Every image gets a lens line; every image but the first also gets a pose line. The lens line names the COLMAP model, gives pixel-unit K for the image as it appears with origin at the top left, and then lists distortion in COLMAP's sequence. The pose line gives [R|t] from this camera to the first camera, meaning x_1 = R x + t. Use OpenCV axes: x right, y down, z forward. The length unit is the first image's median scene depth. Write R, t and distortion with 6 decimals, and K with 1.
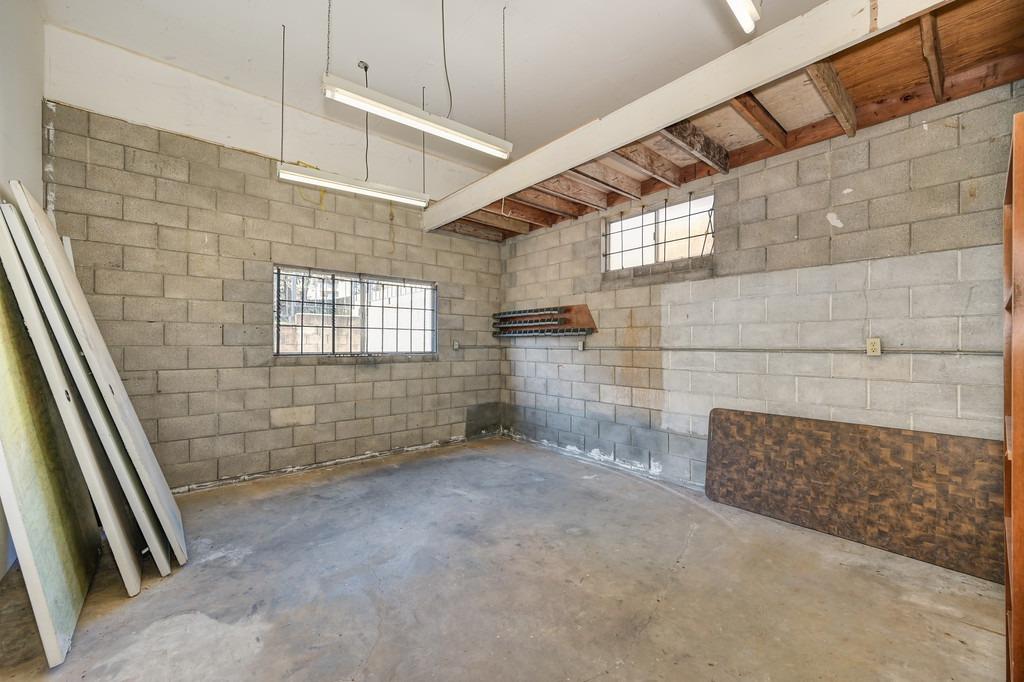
lens RADIAL K [[393.7, 0, 508.8], [0, 393.7, 342.0], [0, 0, 1]] dist [-0.001981, 0.000310]
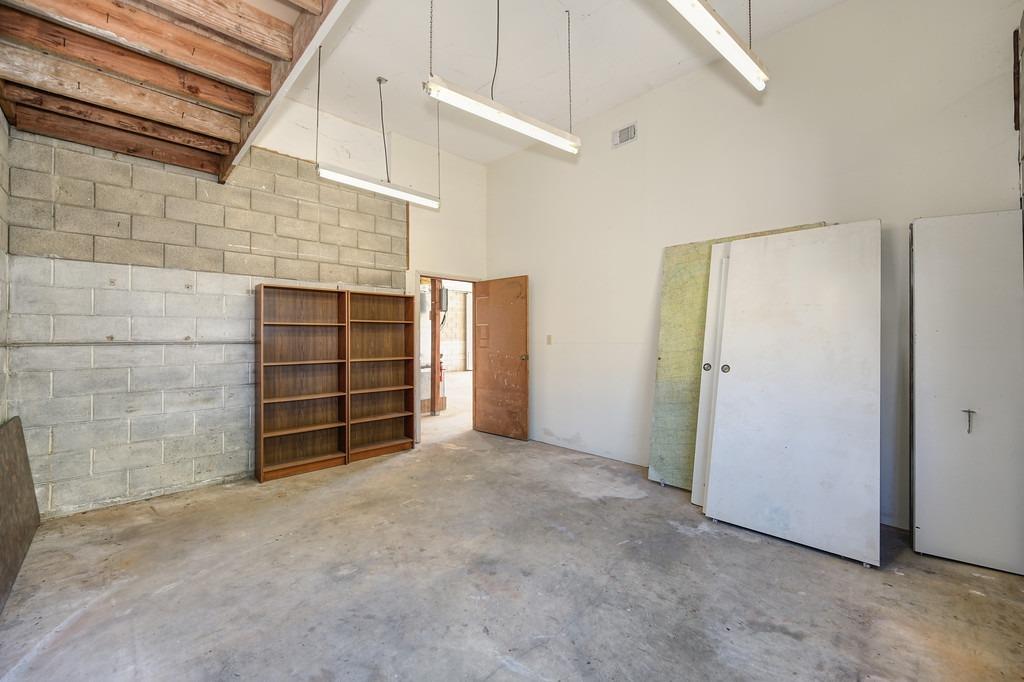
lens RADIAL K [[393.7, 0, 517.6], [0, 393.7, 339.5], [0, 0, 1]] dist [-0.001981, 0.000310]
pose [[-0.995643, 0.001863, -0.093225, -0.130993], [0.002189, 0.999992, -0.003403, 0.018222], [0.093217, -0.003592, -0.995639, 2.226449]]
